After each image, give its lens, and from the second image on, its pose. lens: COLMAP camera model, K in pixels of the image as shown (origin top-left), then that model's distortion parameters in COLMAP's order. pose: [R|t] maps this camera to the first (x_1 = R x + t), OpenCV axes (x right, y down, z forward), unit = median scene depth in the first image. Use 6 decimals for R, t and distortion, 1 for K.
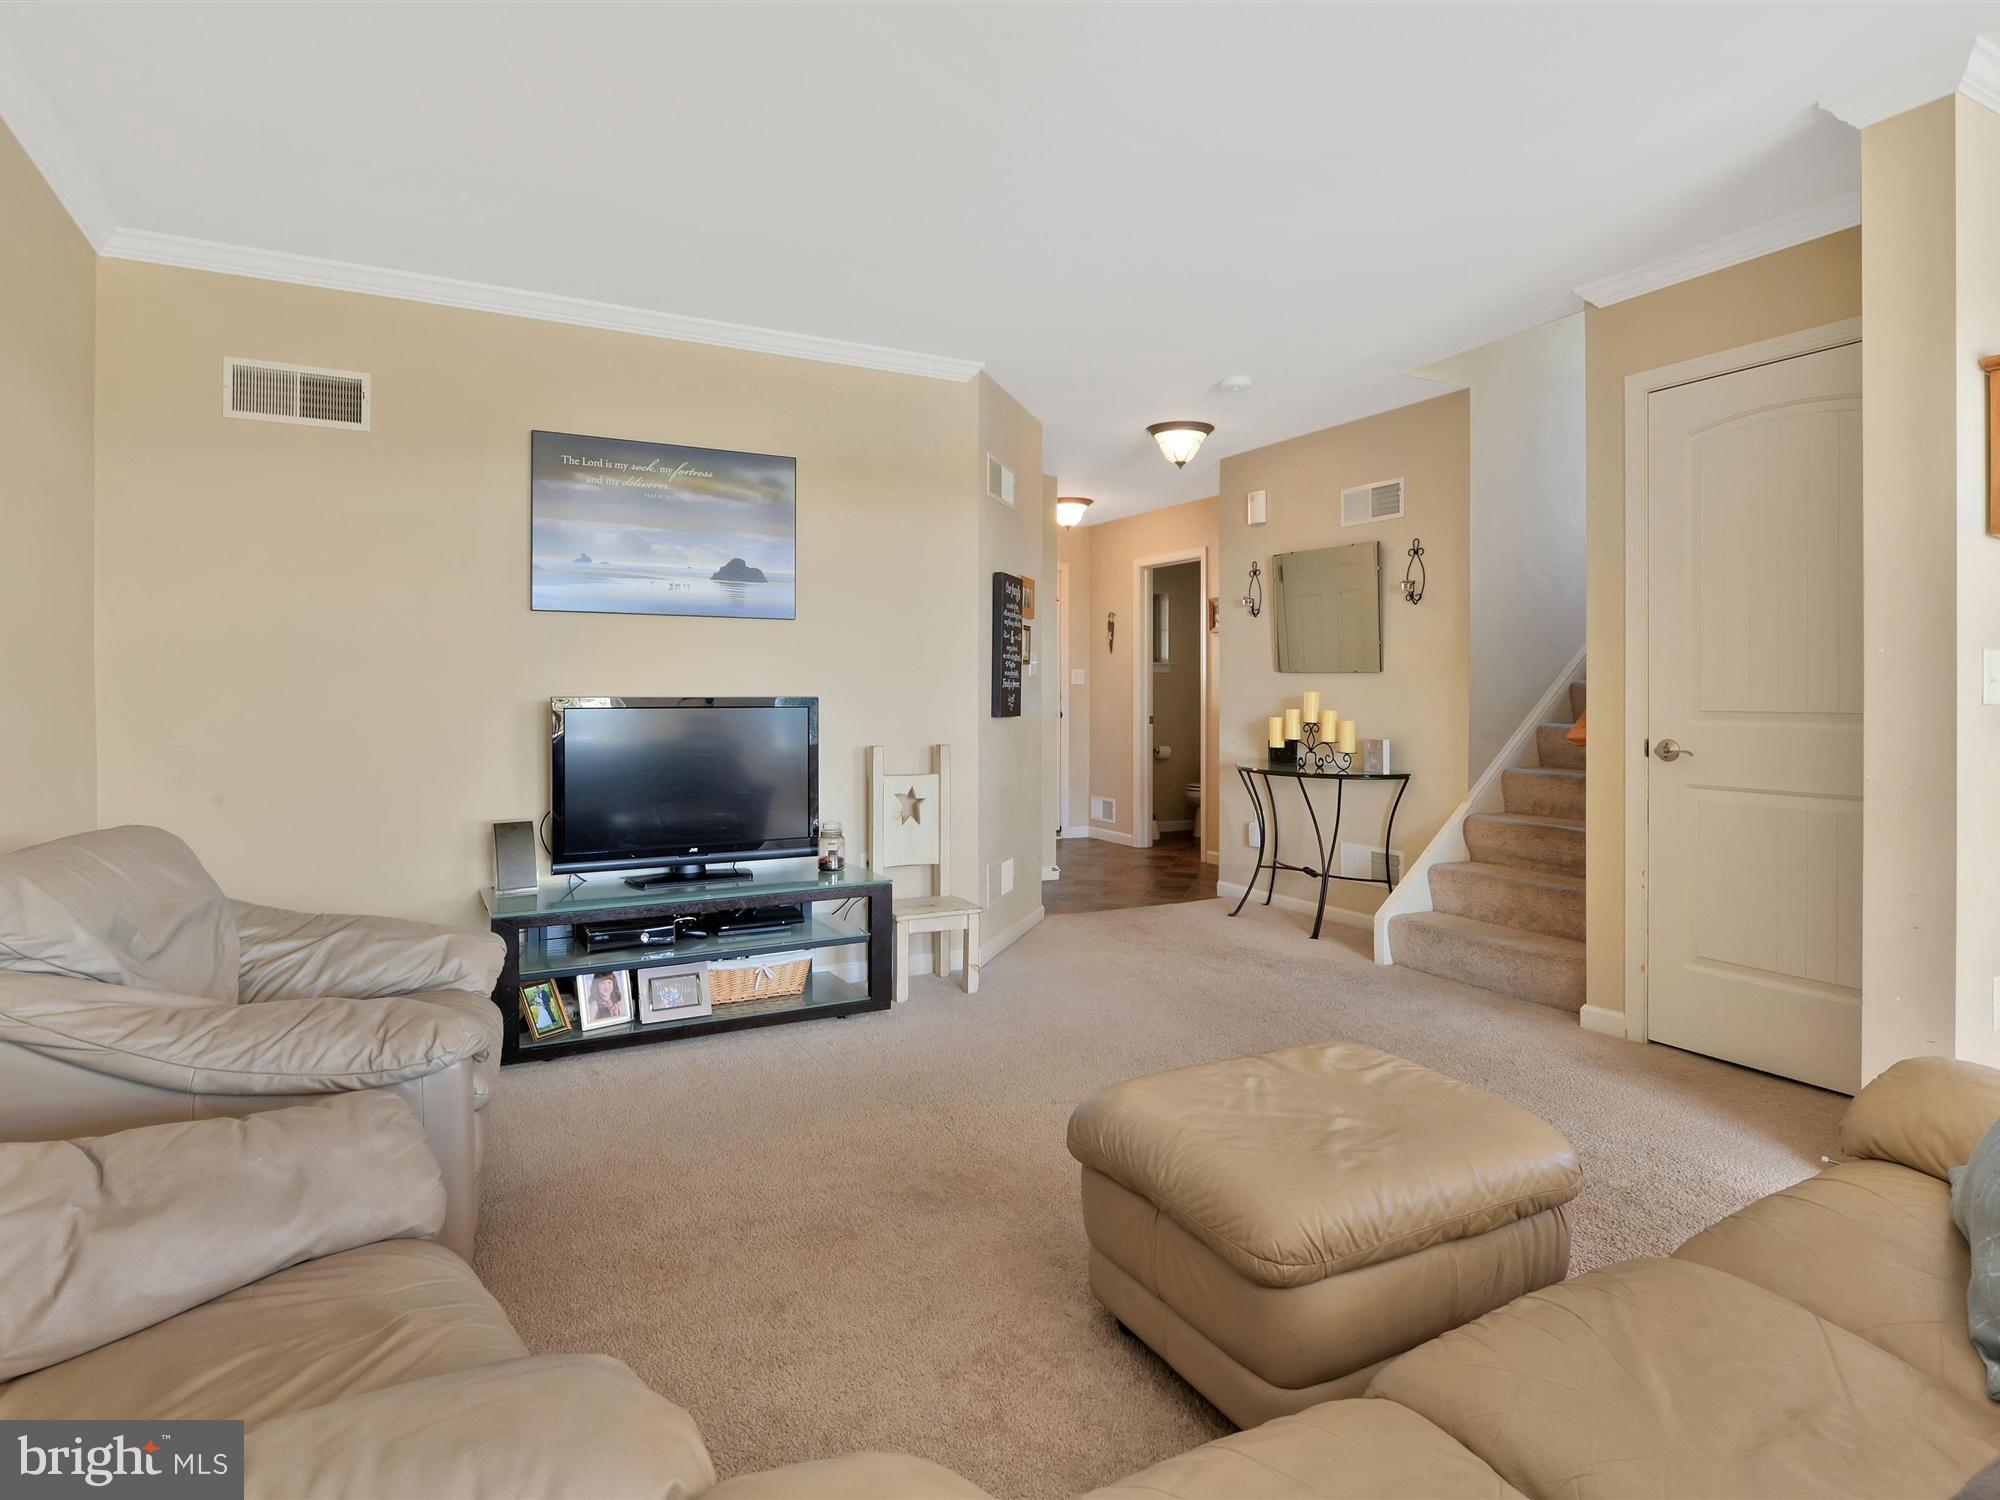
lens RADIAL K [[1088.9, 0, 988.8], [0, 1088.9, 687.3], [0, 0, 1]] dist [-0.000229, 0.000236]
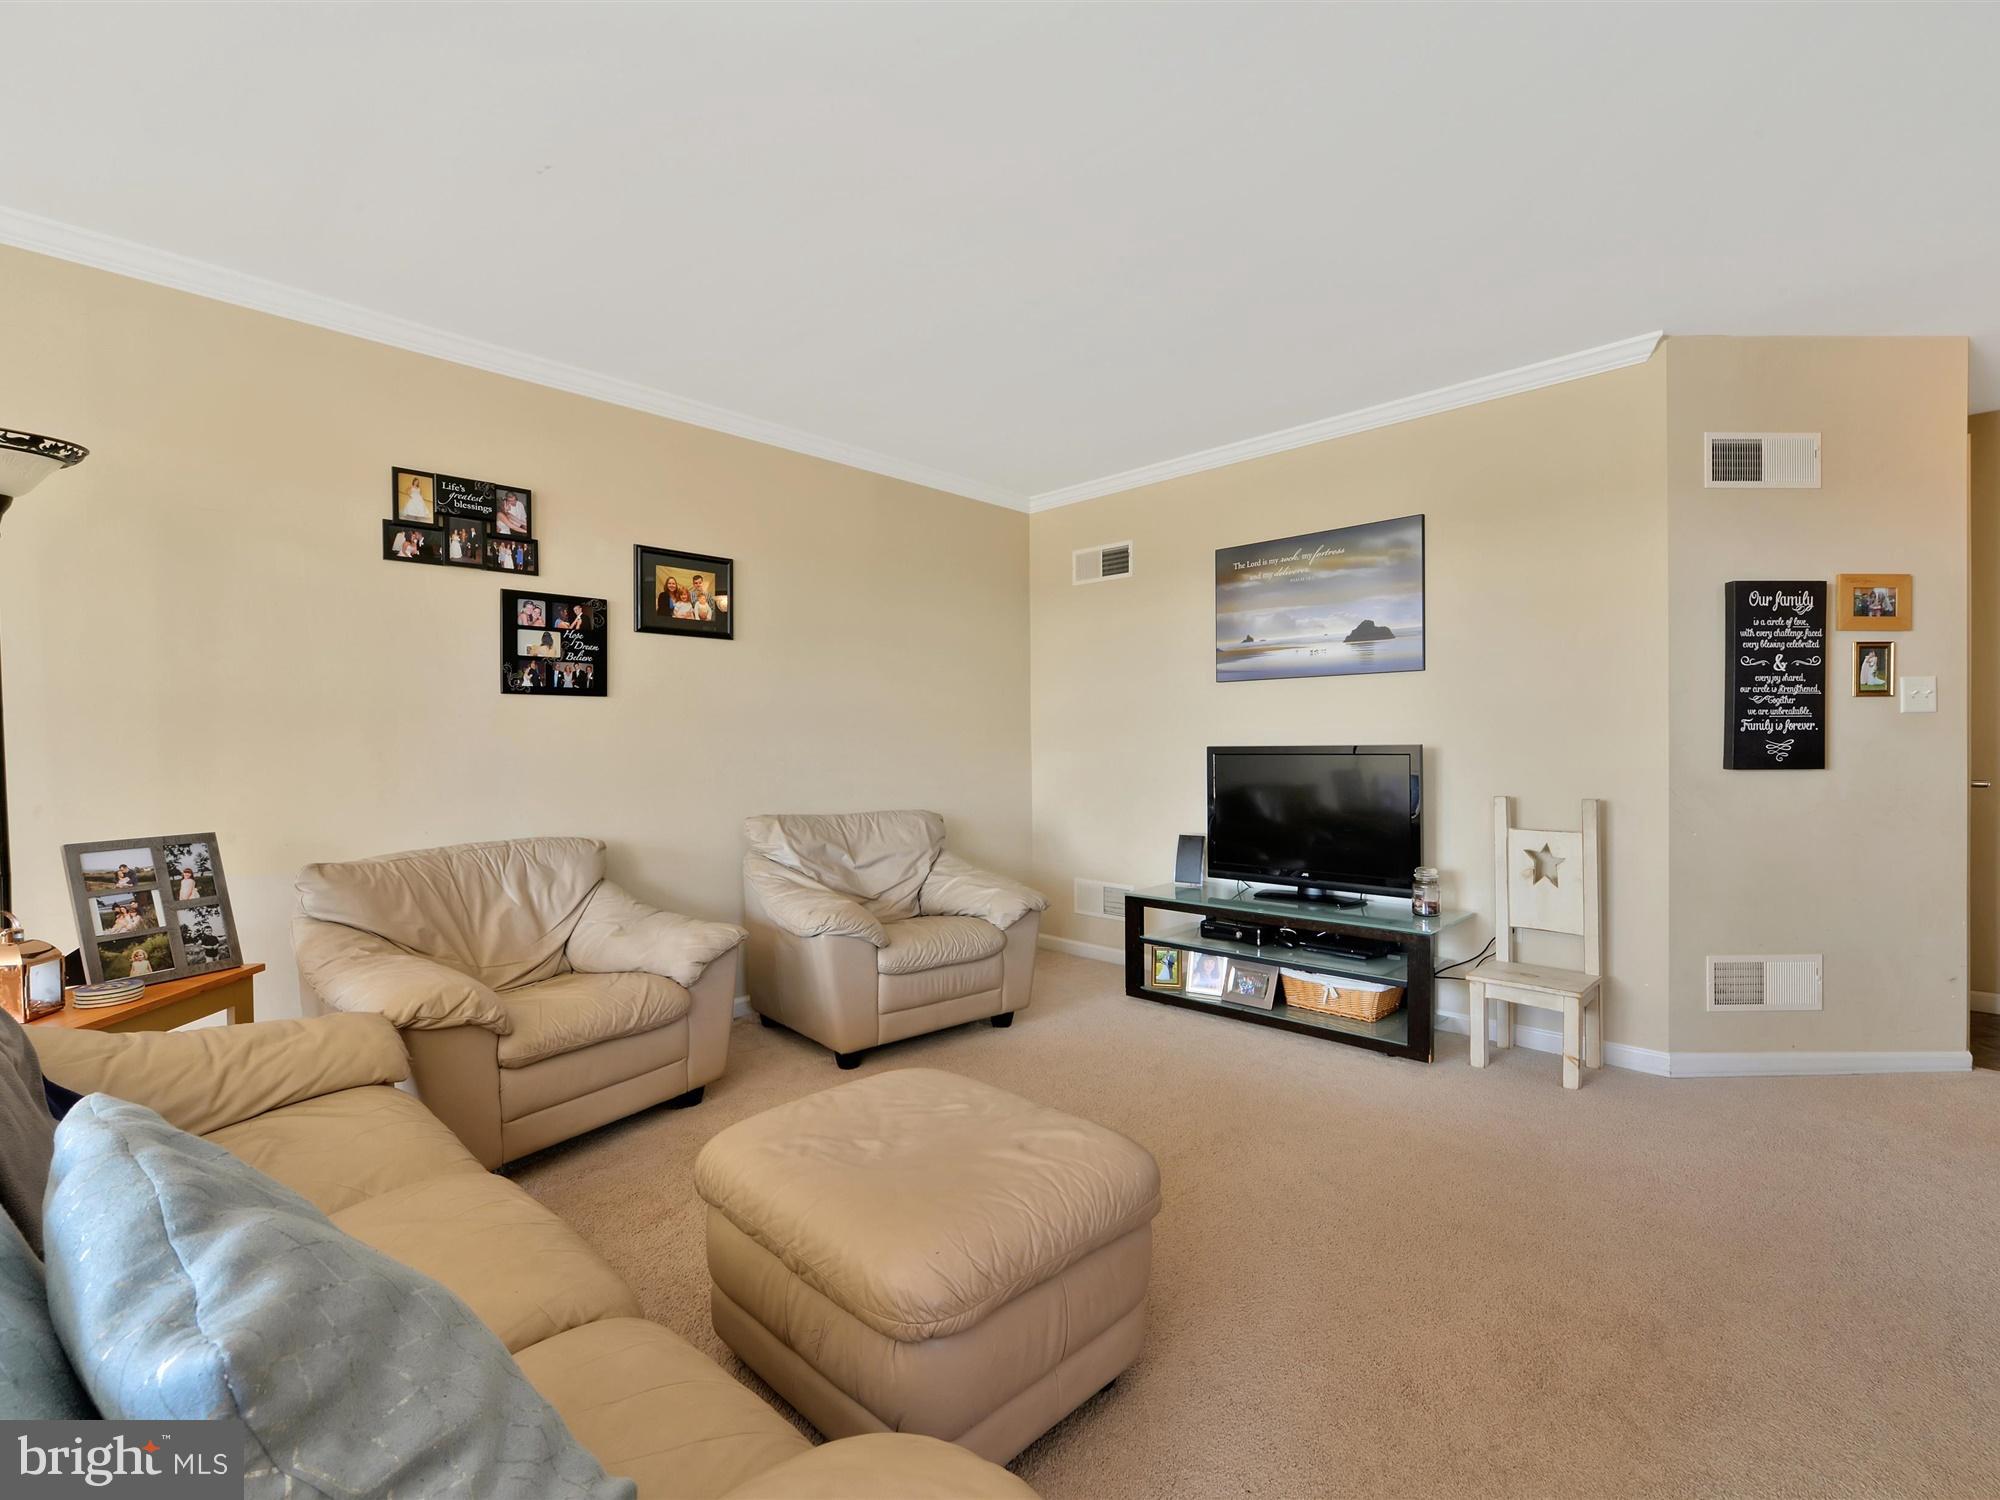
lens RADIAL K [[909.3, 0, 1034.4], [0, 909.3, 746.5], [0, 0, 1]] dist [-0.002213, -0.000126]
pose [[0.329377, -0.003144, -0.944193, 0.542550], [0.013065, 0.999914, 0.001228, 0.004649], [0.944108, -0.012740, 0.329389, 0.383419]]
